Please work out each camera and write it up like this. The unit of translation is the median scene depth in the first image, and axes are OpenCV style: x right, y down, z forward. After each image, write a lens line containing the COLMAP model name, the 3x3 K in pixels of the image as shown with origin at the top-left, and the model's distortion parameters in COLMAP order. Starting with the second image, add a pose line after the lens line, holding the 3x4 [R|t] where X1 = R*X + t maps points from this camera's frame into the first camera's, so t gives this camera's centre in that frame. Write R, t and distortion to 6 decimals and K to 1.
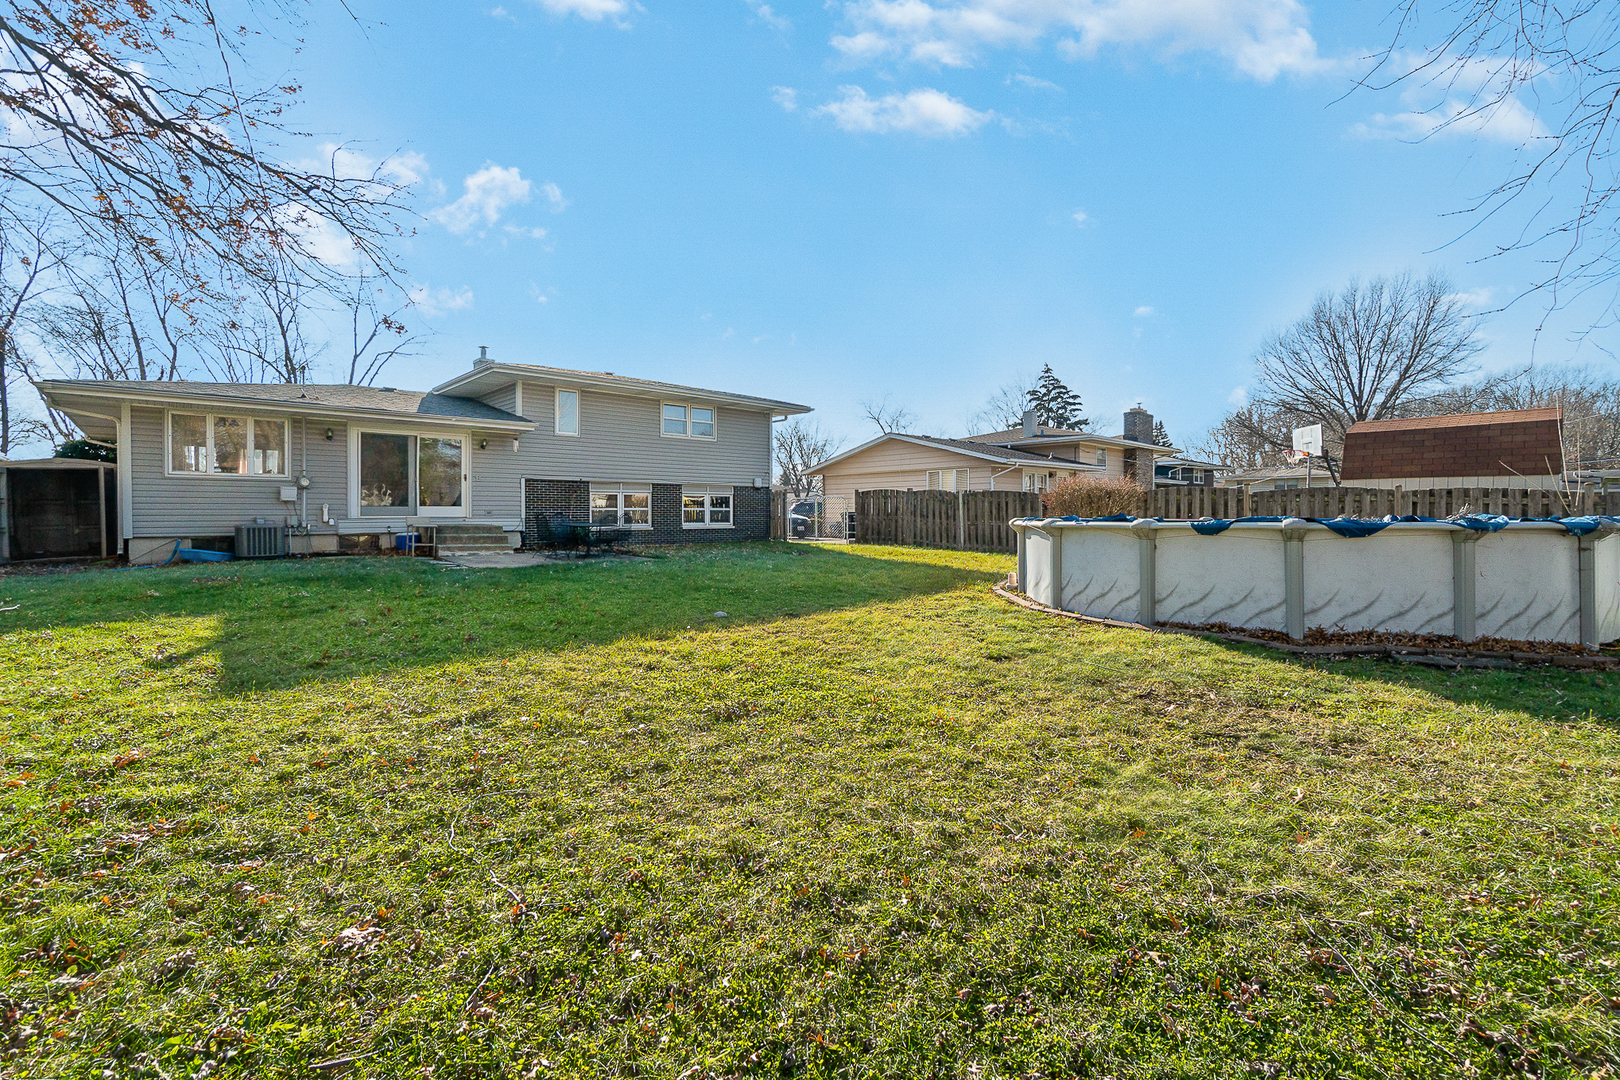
lens RADIAL K [[691.0, 0, 809.3], [0, 691.0, 534.0], [0, 0, 1]] dist [-0.004080, -0.000292]
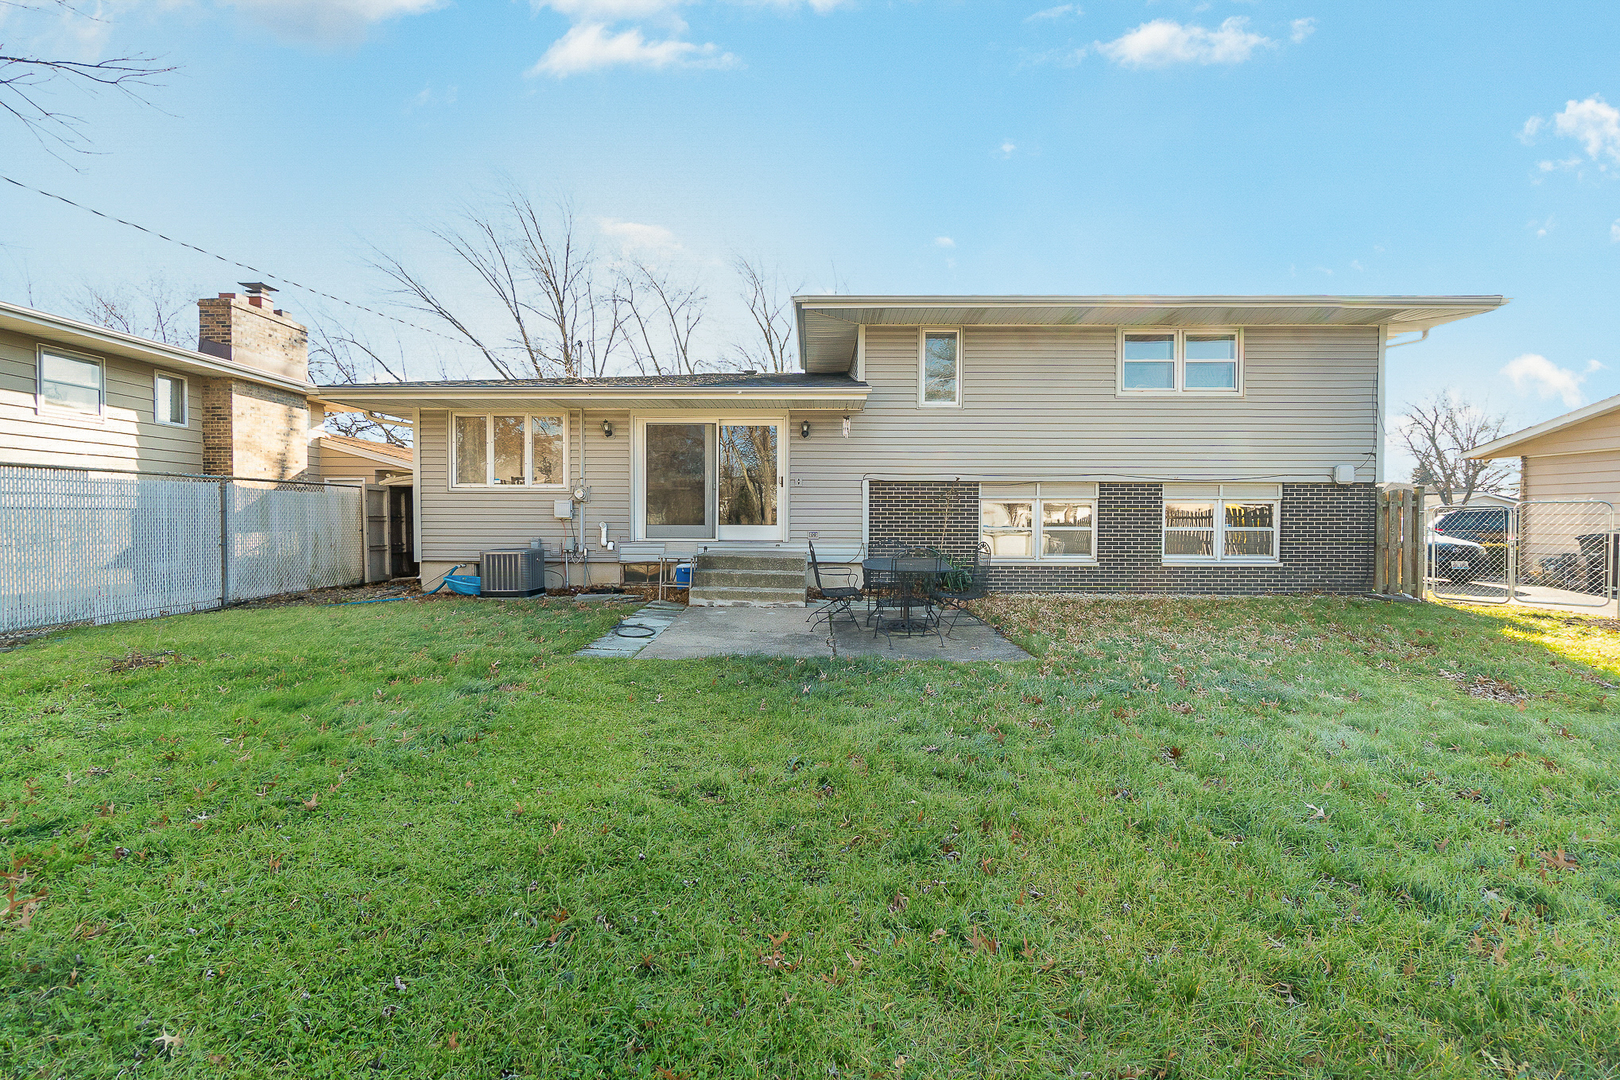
lens RADIAL K [[691.0, 0, 809.3], [0, 691.0, 534.0], [0, 0, 1]] dist [-0.004080, -0.000292]
pose [[0.723773, 0.017868, -0.689807, -0.012767], [-0.024872, 0.999691, -0.000203, -0.025328], [0.689590, 0.017304, 0.723994, 0.427707]]
